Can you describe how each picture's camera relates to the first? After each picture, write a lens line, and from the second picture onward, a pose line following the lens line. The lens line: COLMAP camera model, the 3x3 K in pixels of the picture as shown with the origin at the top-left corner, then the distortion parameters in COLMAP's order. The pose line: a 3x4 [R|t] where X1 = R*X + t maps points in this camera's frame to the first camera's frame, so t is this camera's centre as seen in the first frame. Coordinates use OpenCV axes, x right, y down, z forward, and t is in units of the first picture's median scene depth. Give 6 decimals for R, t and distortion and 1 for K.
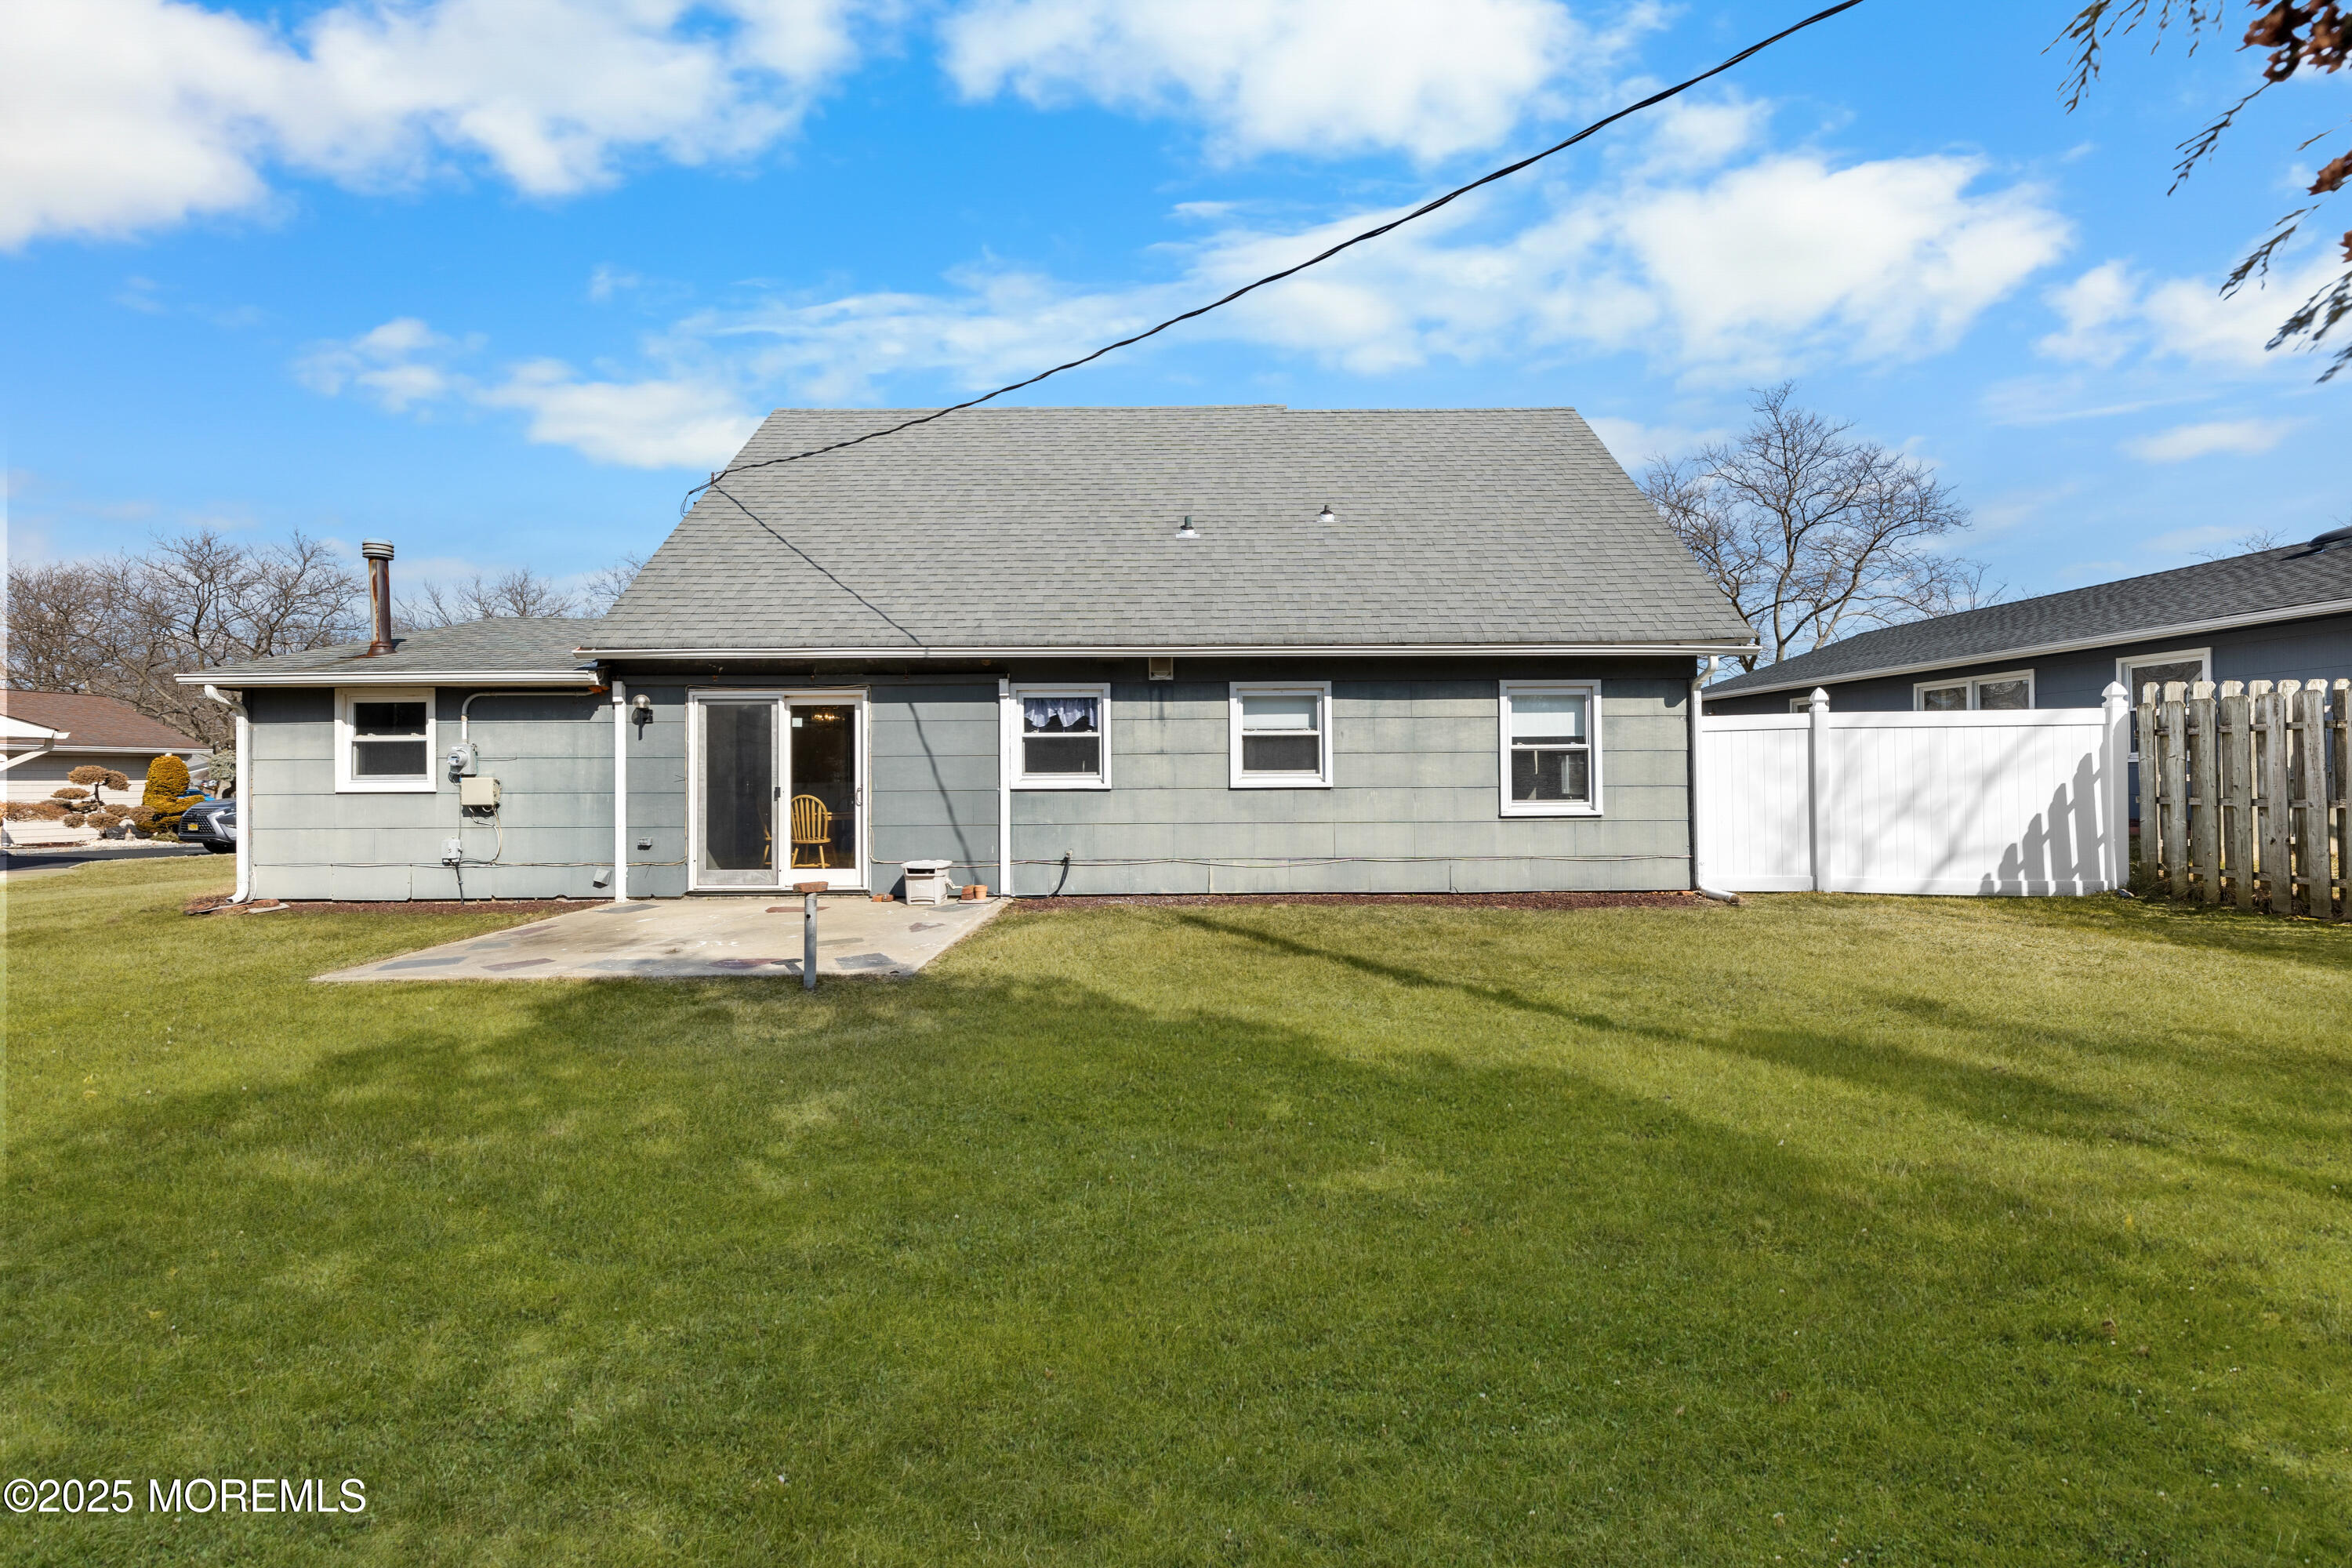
lens RADIAL K [[956.4, 0, 1192.2], [0, 956.4, 771.3], [0, 0, 1]] dist [0.001652, 0.000390]
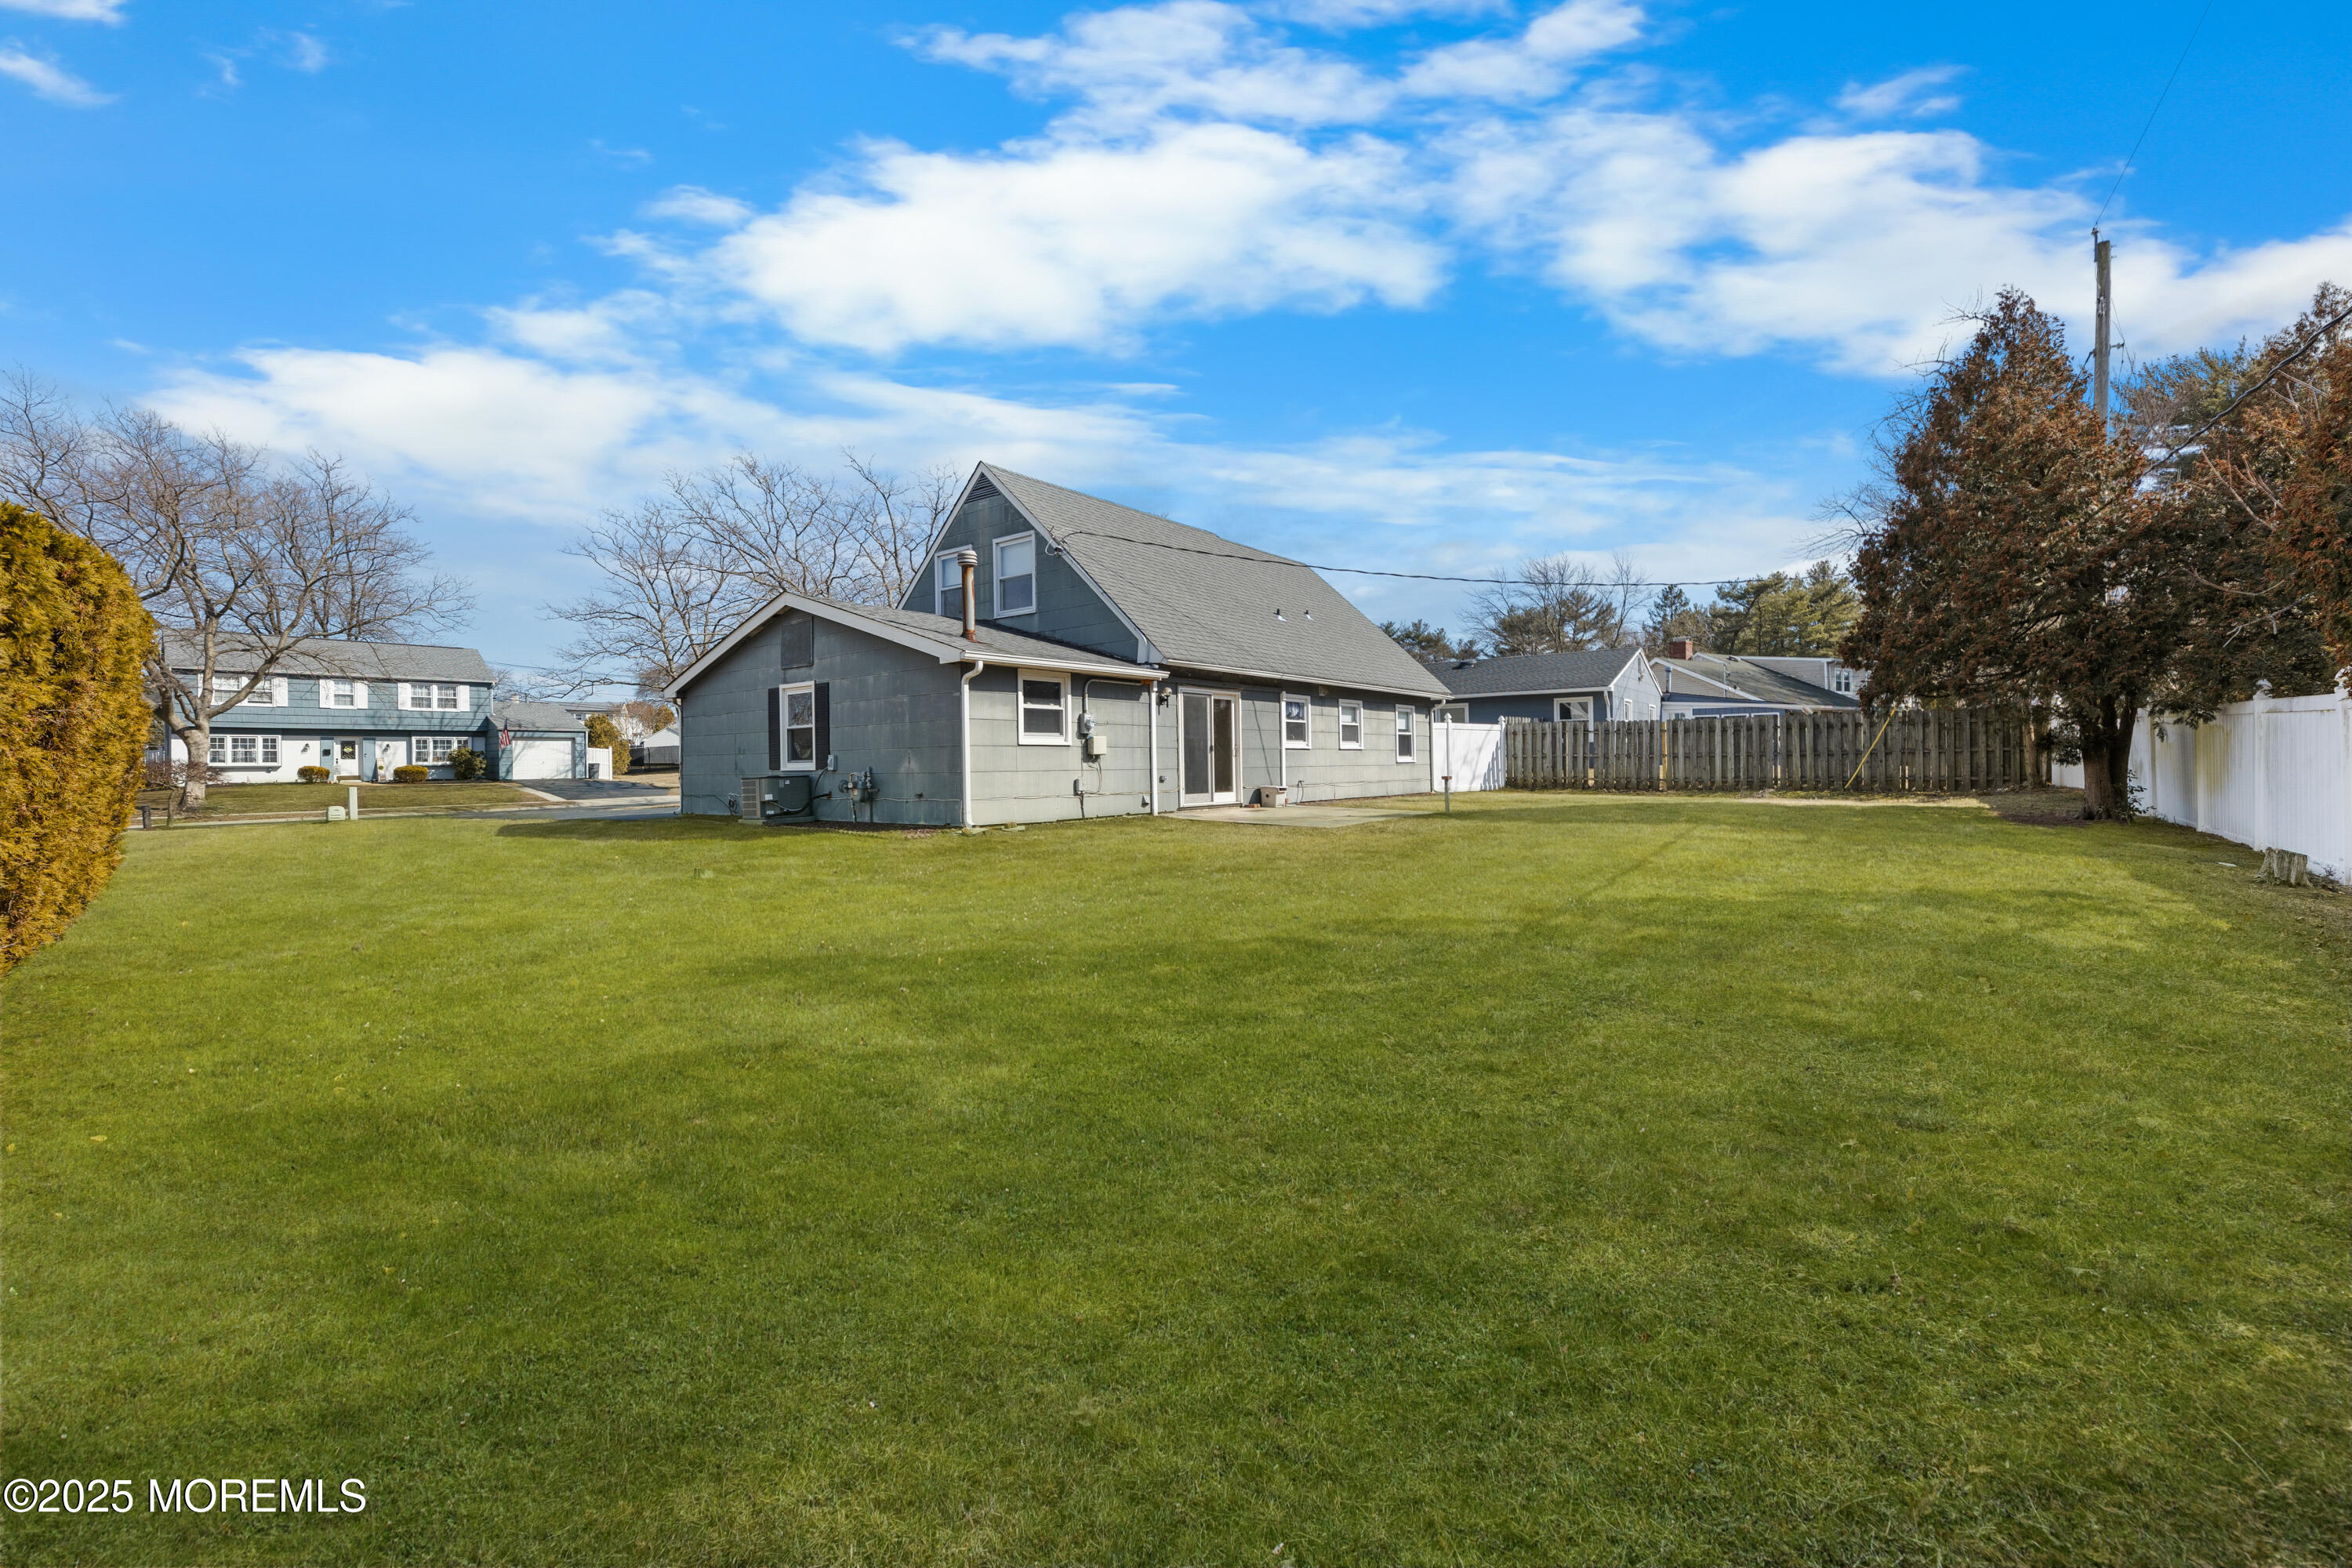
lens RADIAL K [[956.4, 0, 1192.2], [0, 956.4, 771.3], [0, 0, 1]] dist [0.001652, 0.000390]
pose [[0.603429, -0.006513, 0.797390, -1.838773], [-0.002250, 0.999949, 0.009870, 0.046240], [-0.797414, -0.007750, 0.603383, -0.019610]]
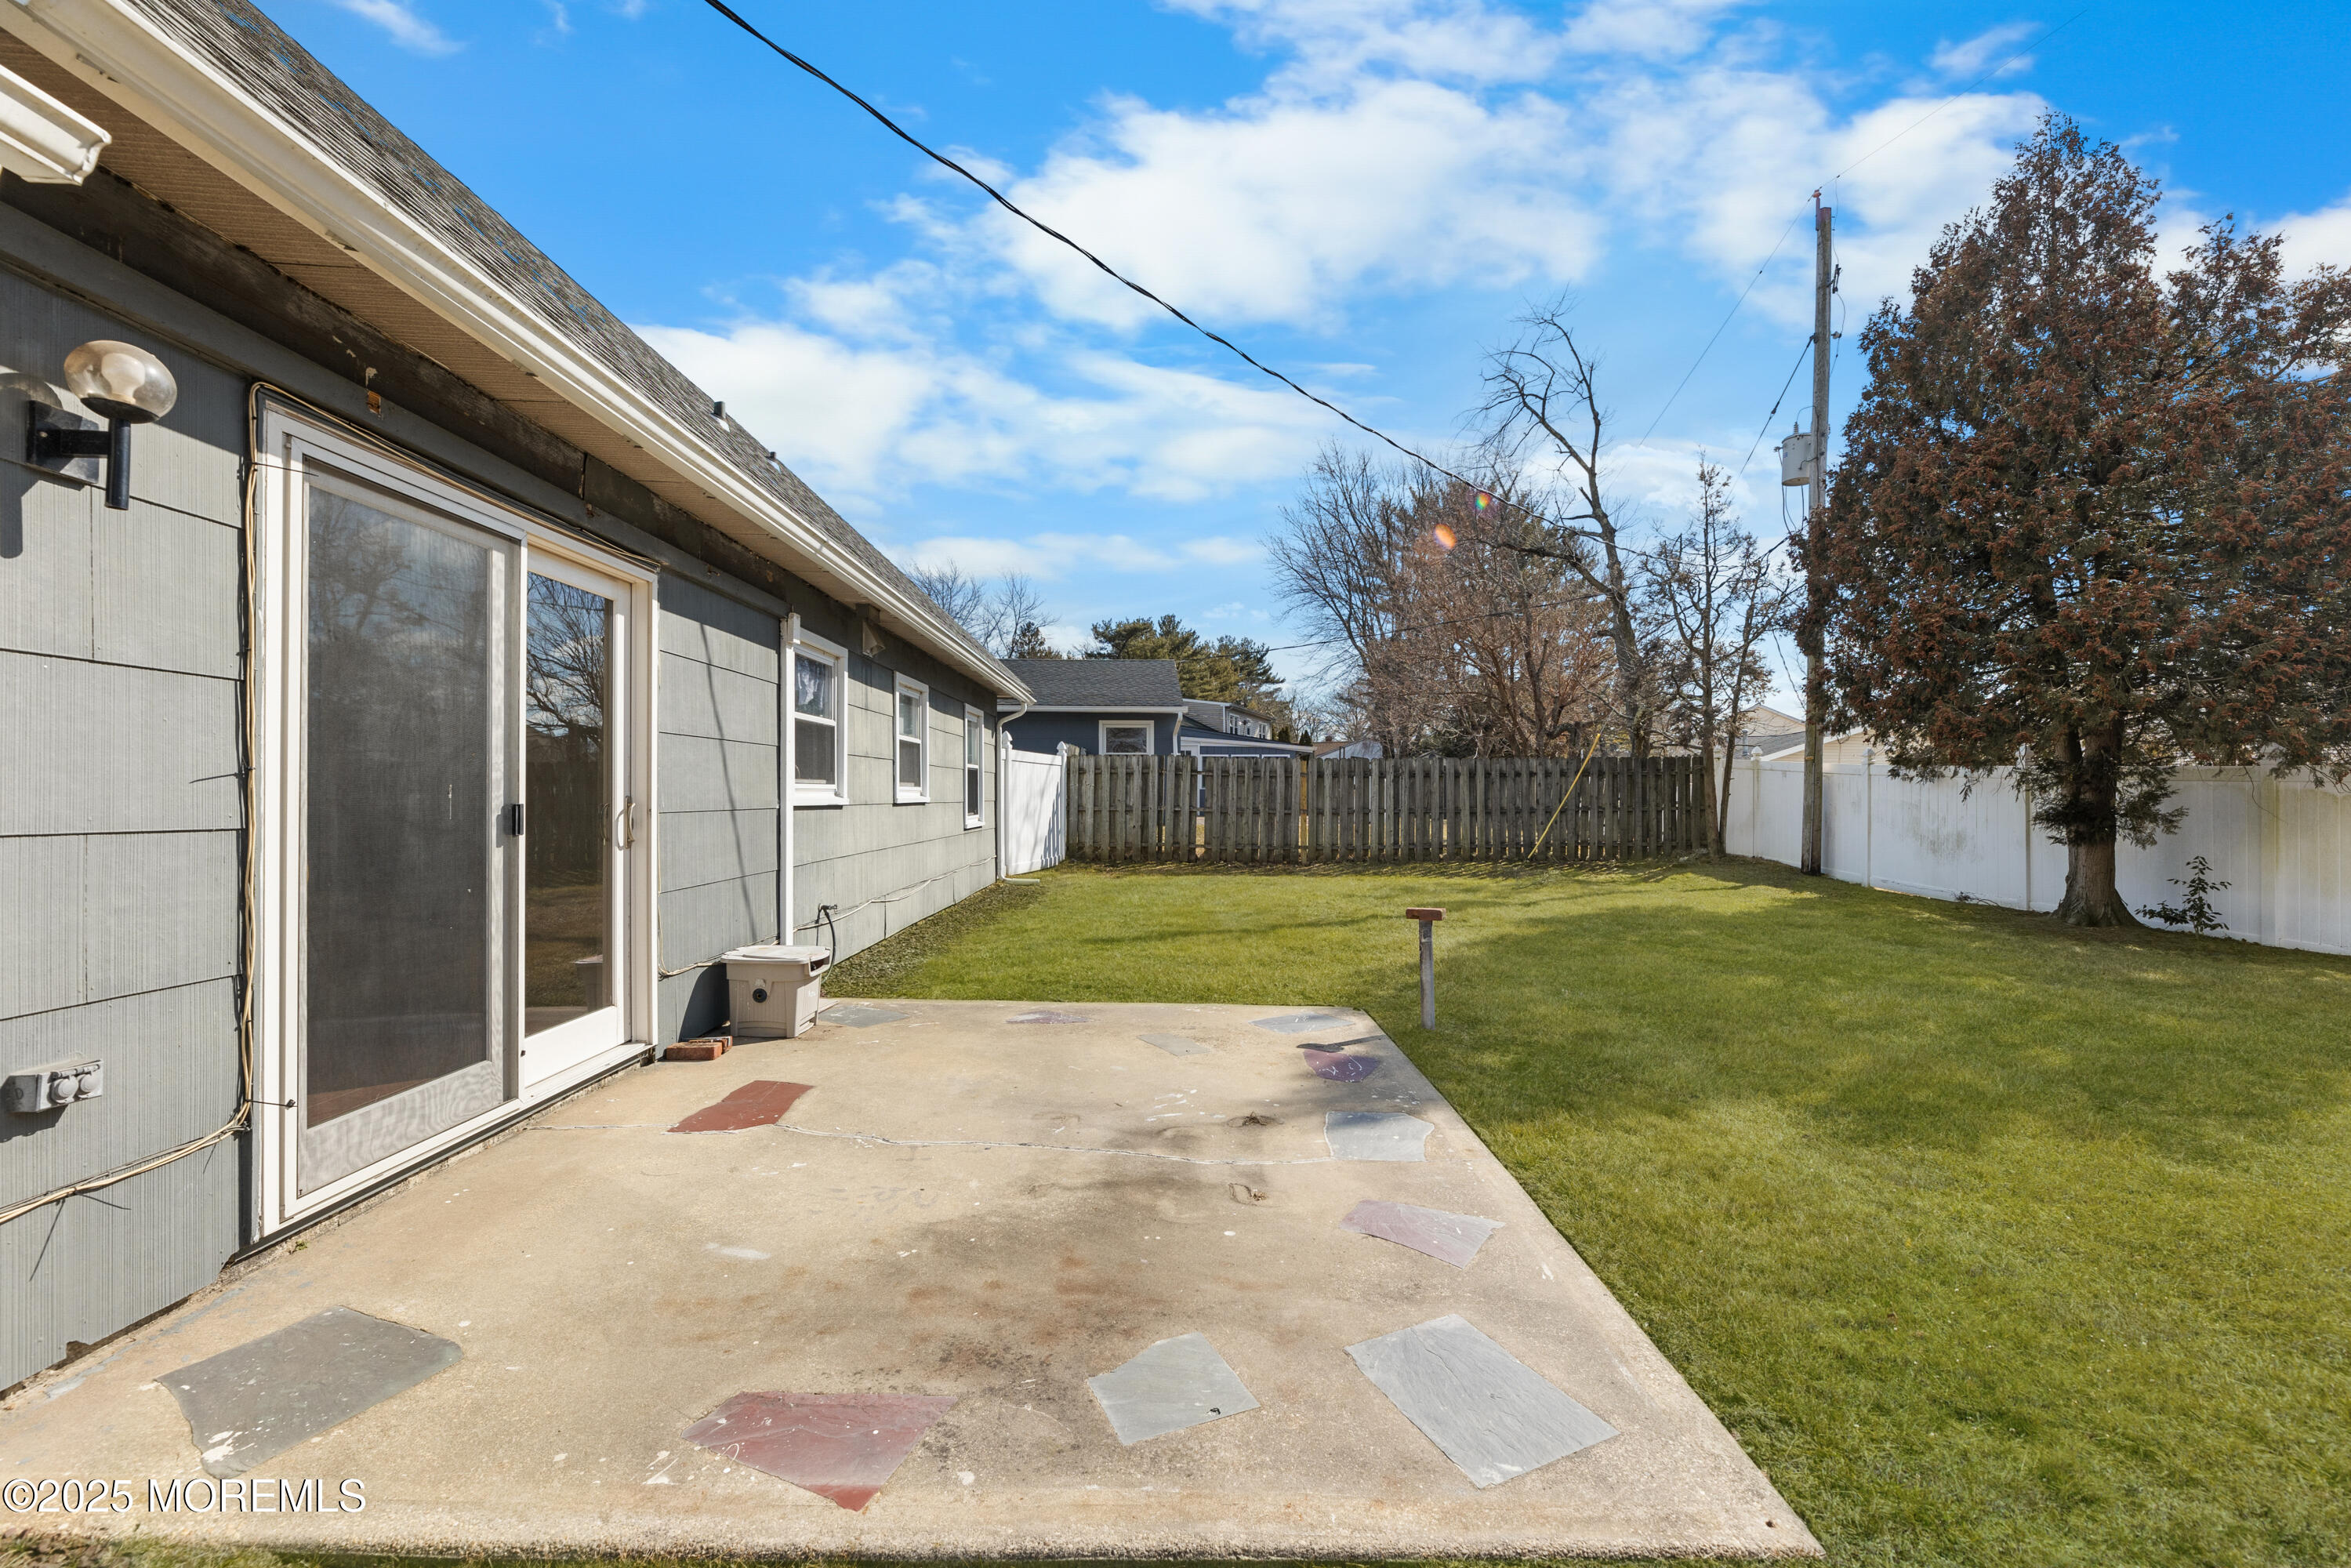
lens RADIAL K [[956.0, 0, 1191.7], [0, 956.0, 771.3], [0, 0, 1]] dist [0.001652, 0.000390]
pose [[-0.046648, 0.029784, 0.998467, -0.770111], [-0.014379, 0.999432, -0.030484, 0.011369], [-0.998808, -0.015779, -0.046193, 0.784557]]
